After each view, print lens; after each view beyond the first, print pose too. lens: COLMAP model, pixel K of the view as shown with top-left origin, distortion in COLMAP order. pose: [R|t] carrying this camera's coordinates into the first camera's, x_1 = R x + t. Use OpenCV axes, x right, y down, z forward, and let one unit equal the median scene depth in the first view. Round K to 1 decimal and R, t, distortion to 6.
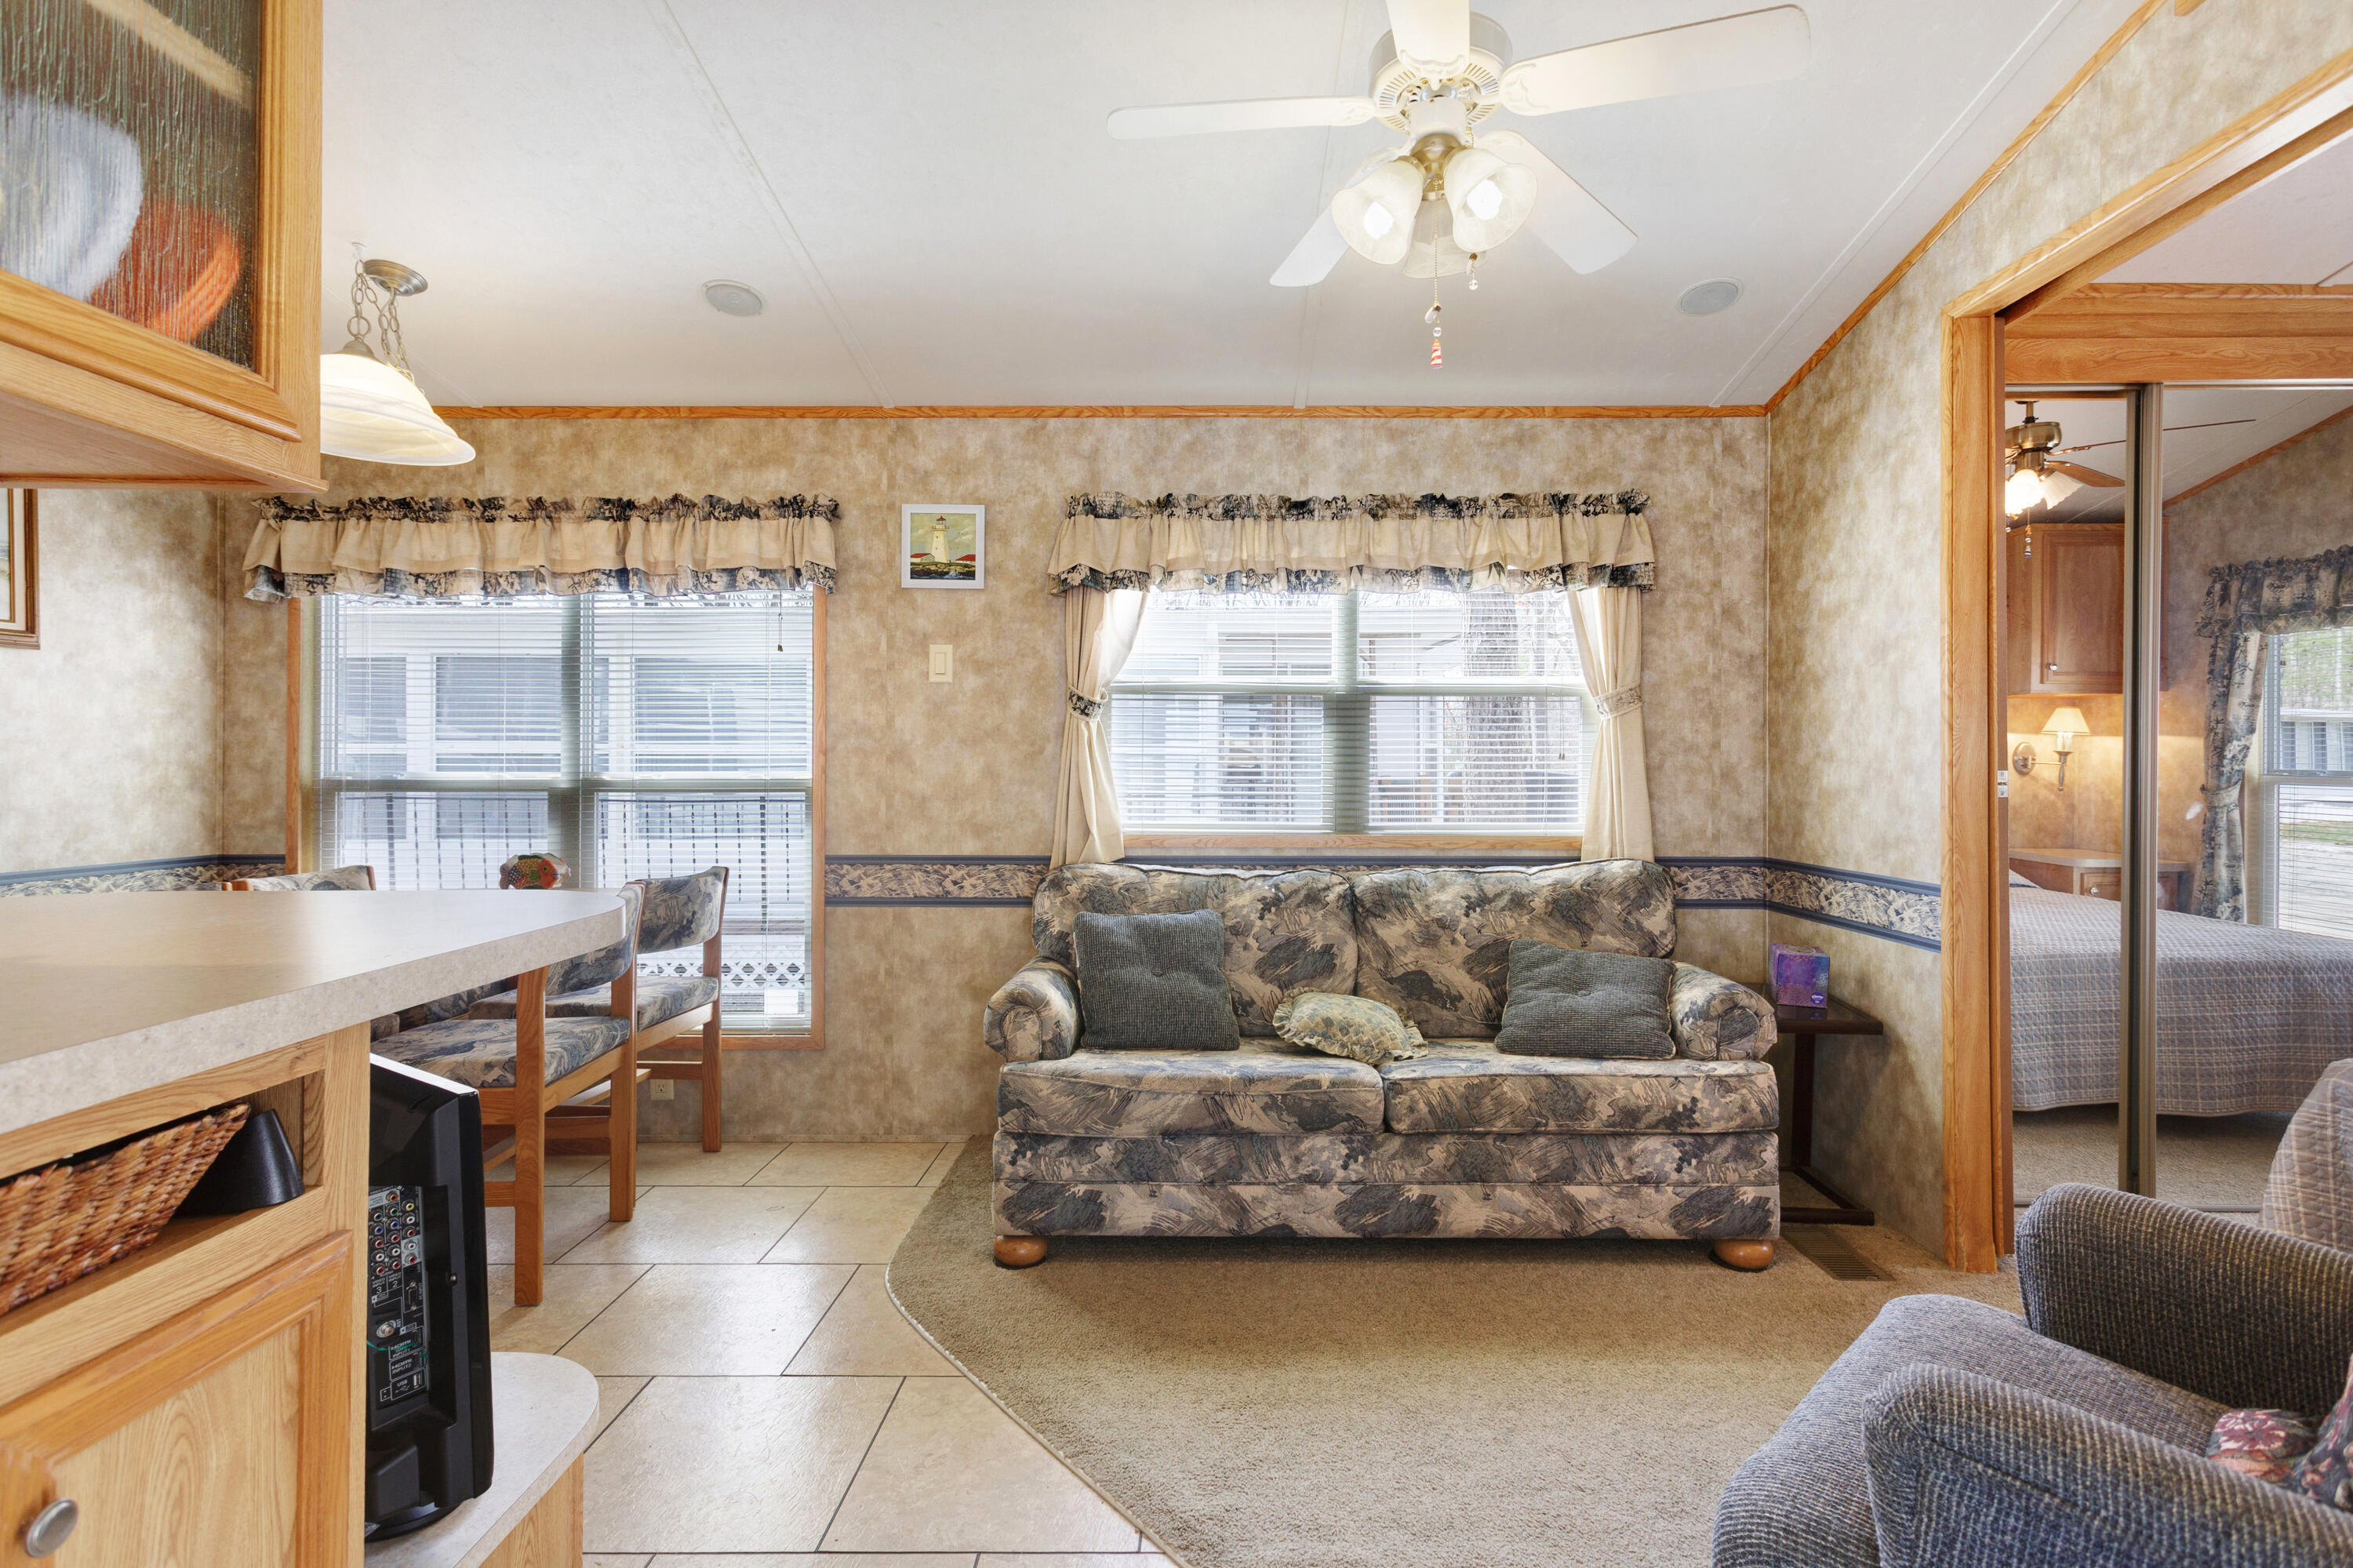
lens RADIAL K [[1143.2, 0, 1249.0], [0, 1143.2, 749.6], [0, 0, 1]] dist [0.008262, 0.001476]
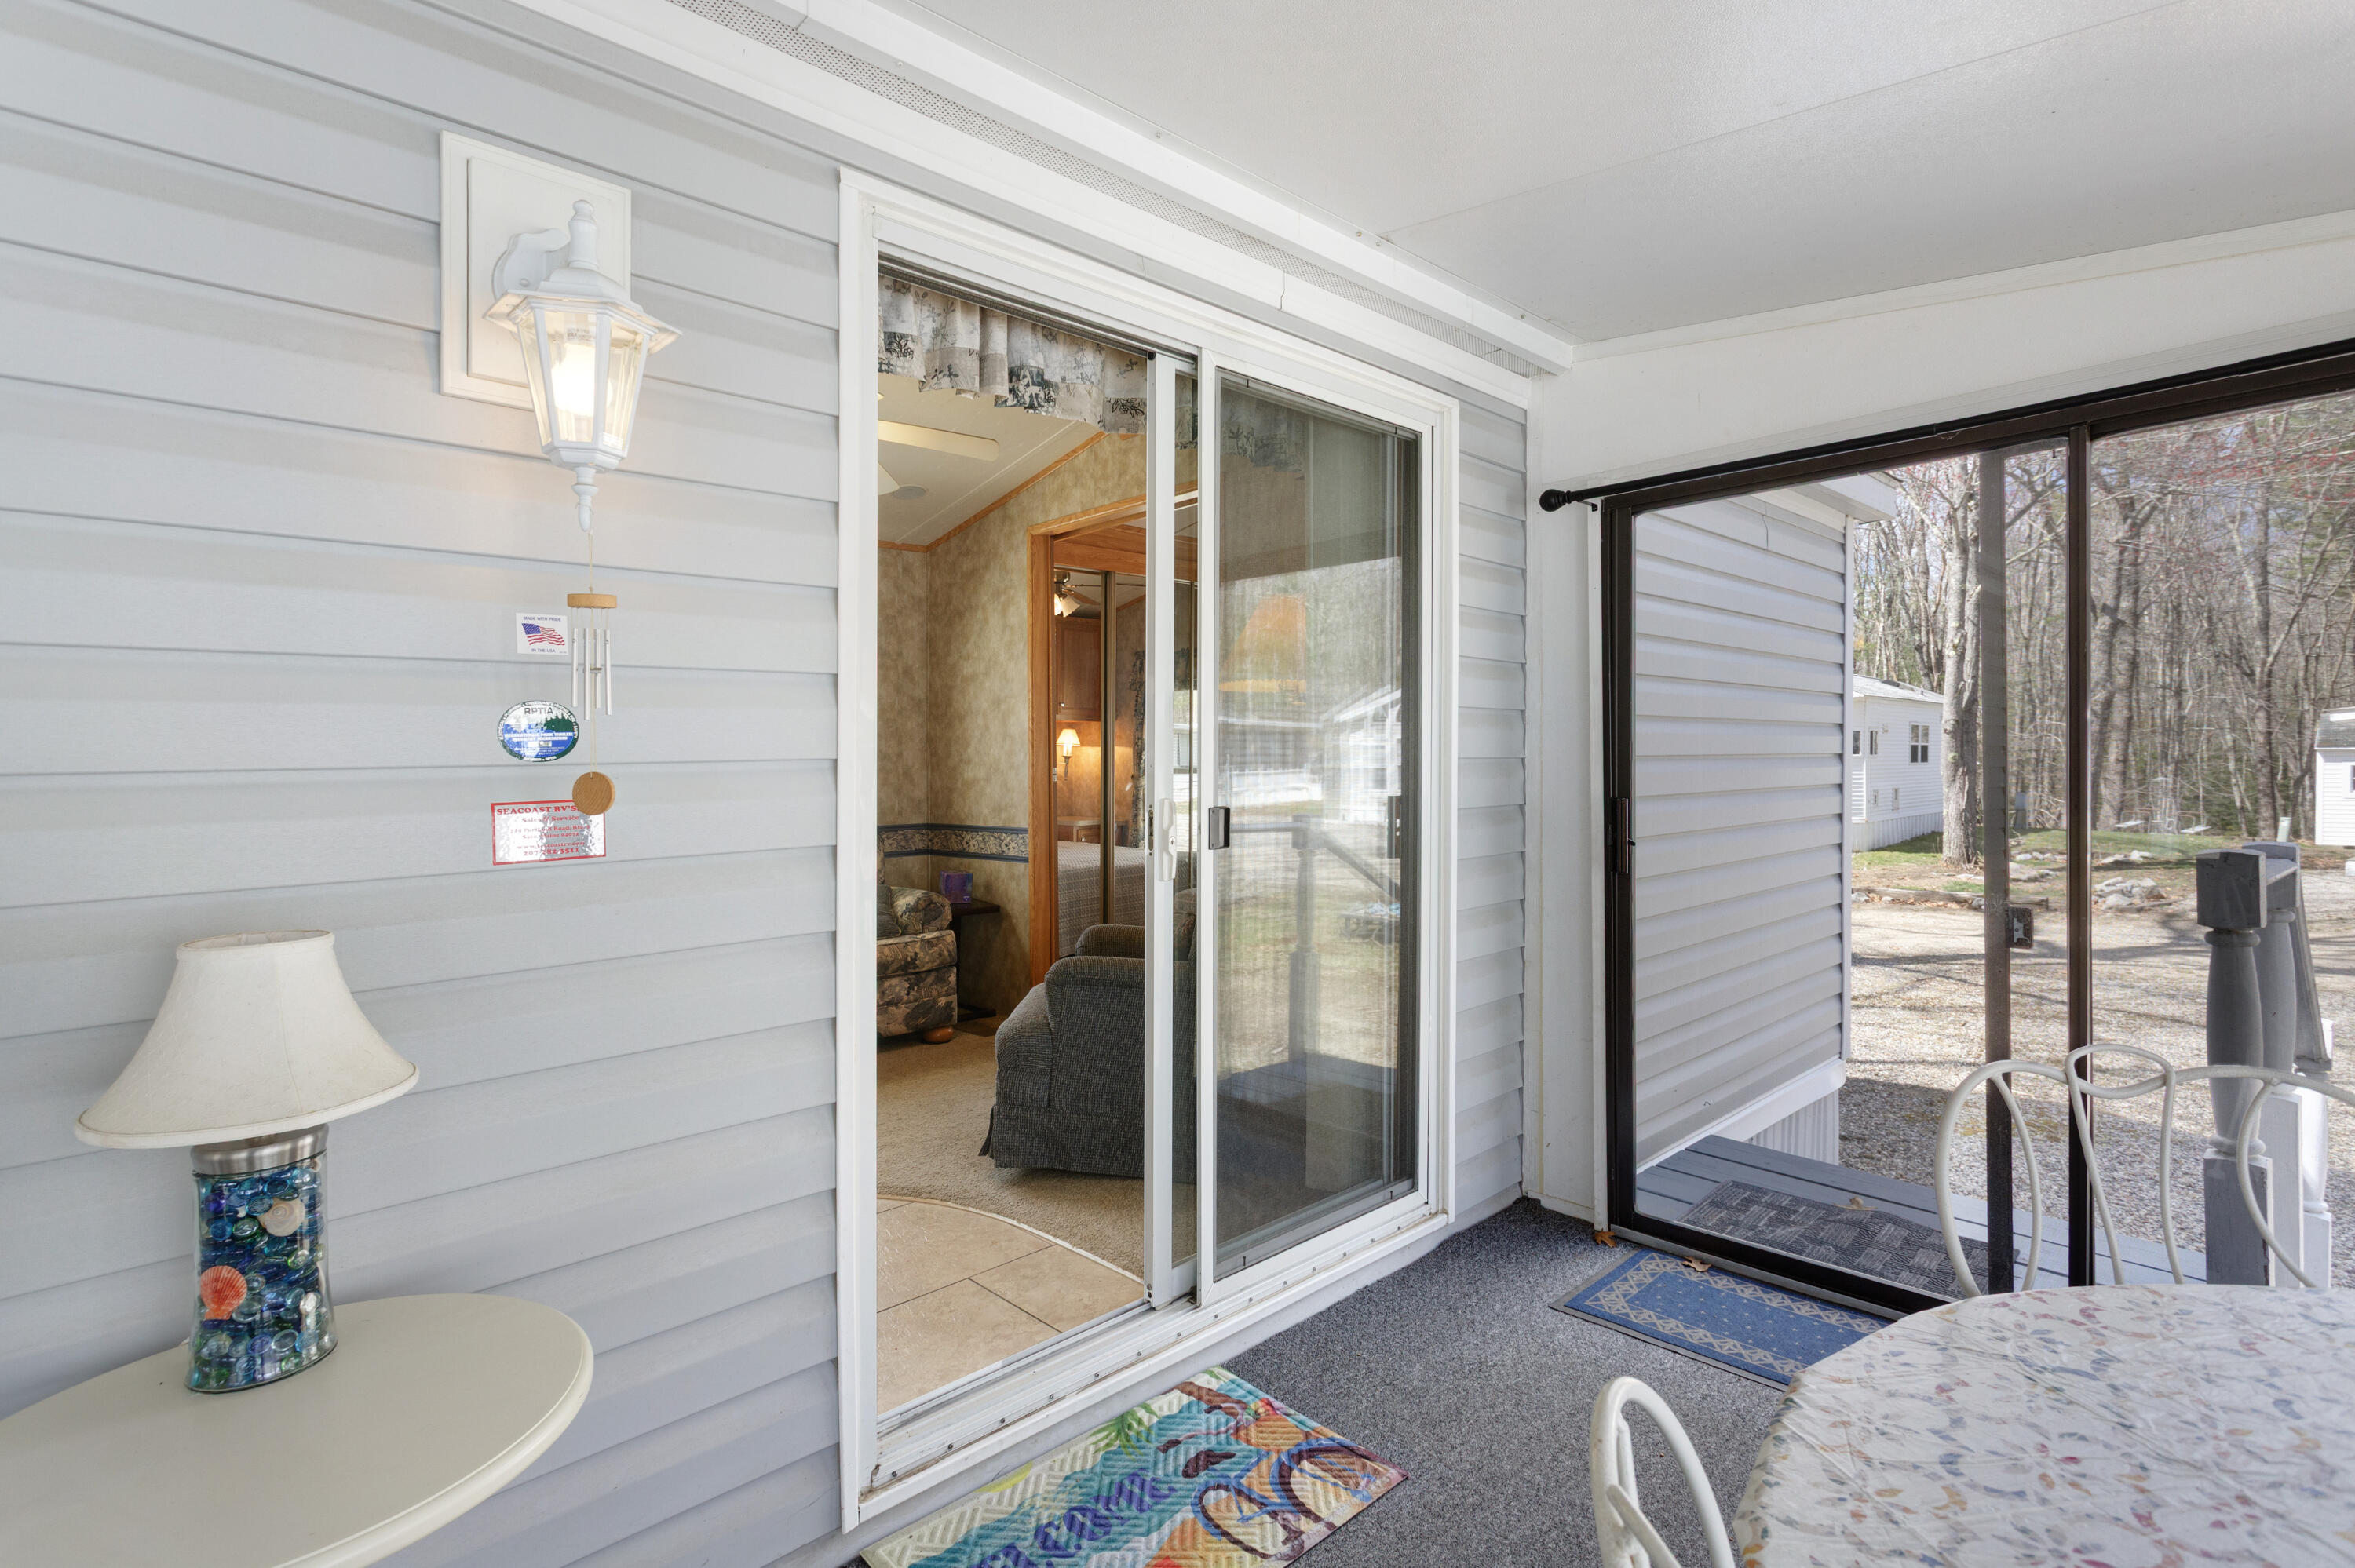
lens RADIAL K [[1144.0, 0, 1192.1], [0, 1144.0, 742.1], [0, 0, 1]] dist [0.008262, 0.001476]
pose [[0.737319, 0.002119, 0.675542, -0.411883], [0.003714, 0.999967, -0.007190, -0.009386], [-0.675535, 0.007810, 0.737287, -0.505031]]
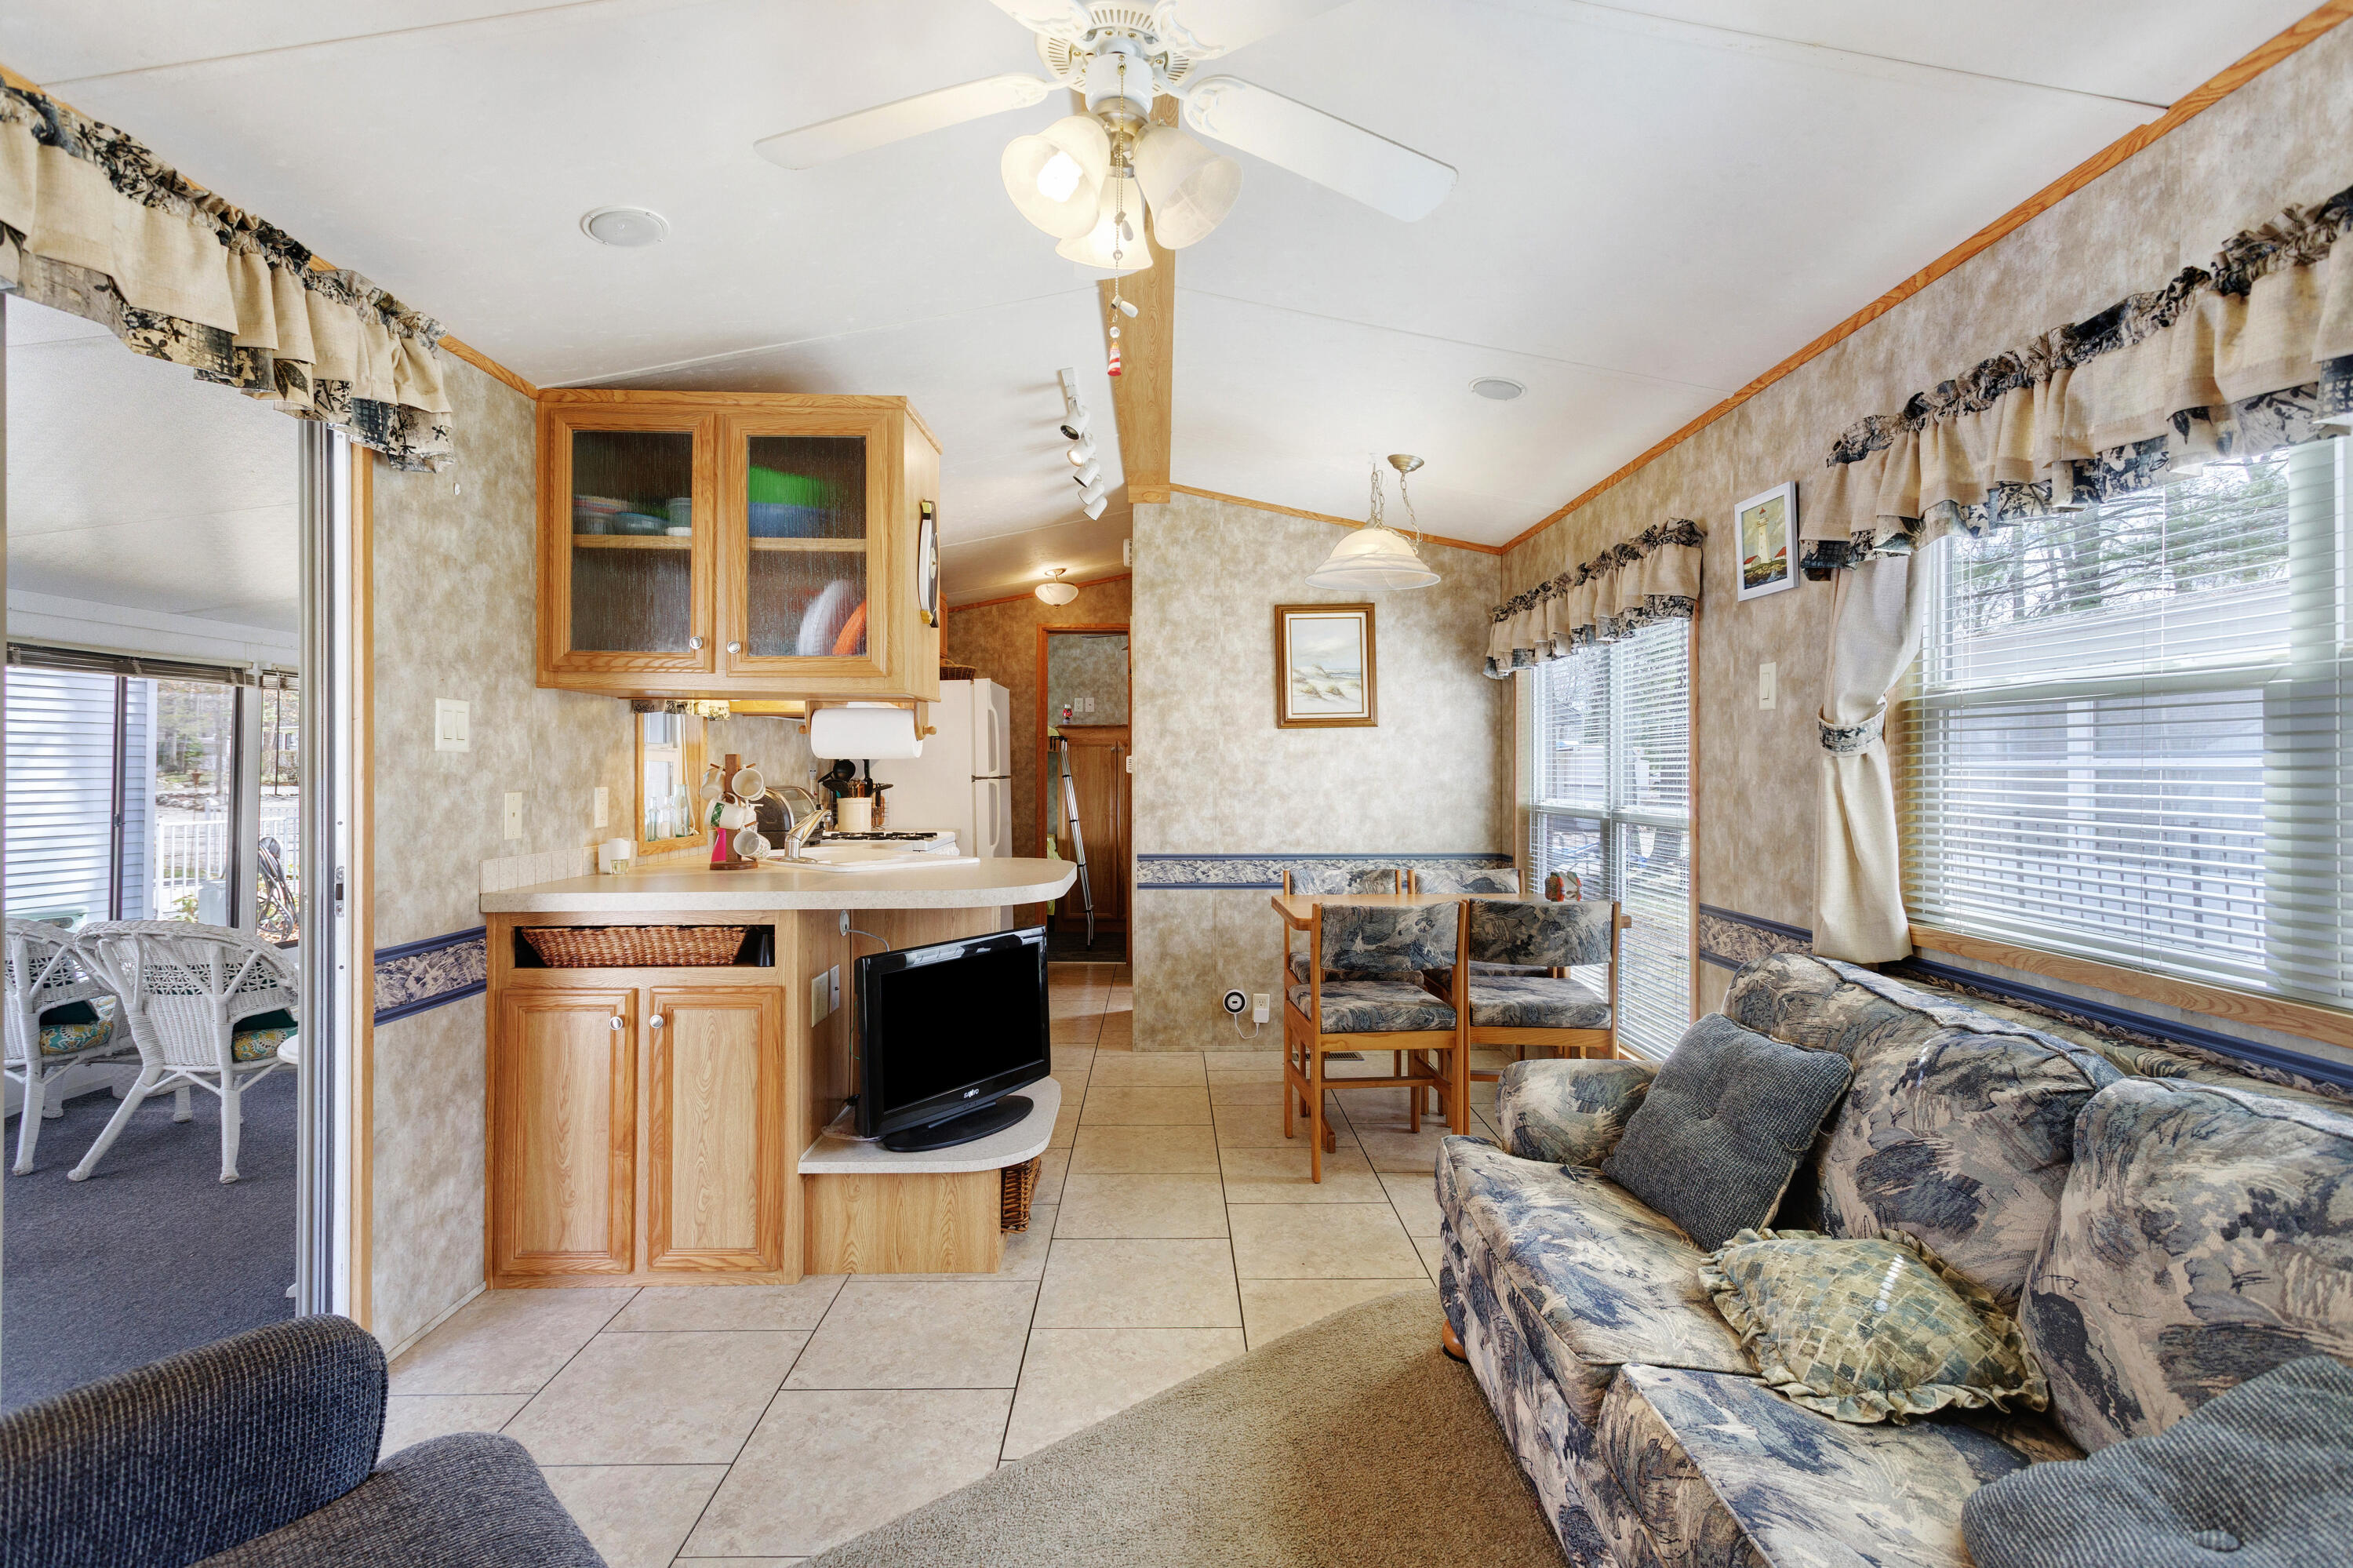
lens RADIAL K [[1143.2, 0, 1171.0], [0, 1143.2, 730.1], [0, 0, 1]] dist [0.008262, 0.001476]
pose [[-0.017713, -0.034103, -0.999261, 0.834284], [0.013183, 0.999323, -0.034338, -0.031499], [0.999756, -0.013782, -0.017251, 0.875081]]
